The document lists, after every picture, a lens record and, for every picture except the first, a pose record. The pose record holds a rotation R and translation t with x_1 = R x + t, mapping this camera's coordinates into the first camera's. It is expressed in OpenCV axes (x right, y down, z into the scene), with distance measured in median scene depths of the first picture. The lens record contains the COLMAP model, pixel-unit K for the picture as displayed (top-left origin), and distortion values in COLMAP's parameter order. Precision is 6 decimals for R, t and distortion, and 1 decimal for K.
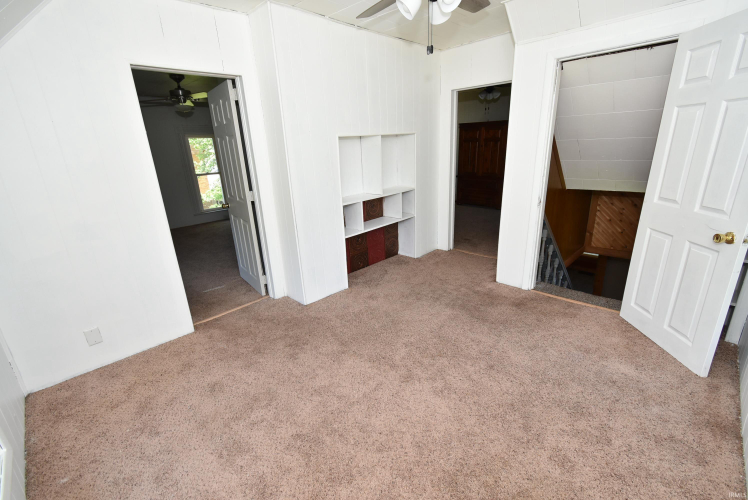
lens RADIAL K [[330.5, 0, 372.2], [0, 330.5, 247.4], [0, 0, 1]] dist [0.009408, -0.003370]
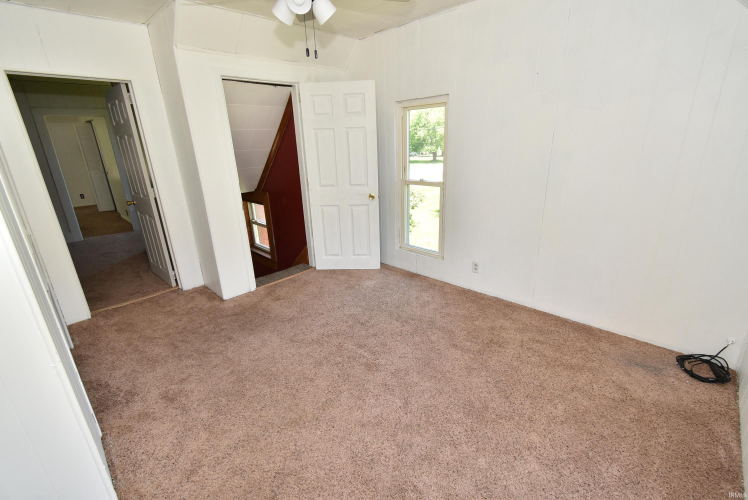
lens RADIAL K [[330.5, 0, 374.0], [0, 330.5, 250.5], [0, 0, 1]] dist [0.009408, -0.003370]
pose [[-0.006898, -0.270737, 0.962629, -0.575853], [0.328728, 0.908535, 0.257879, -0.148226], [-0.944400, 0.318222, 0.082732, 0.561831]]
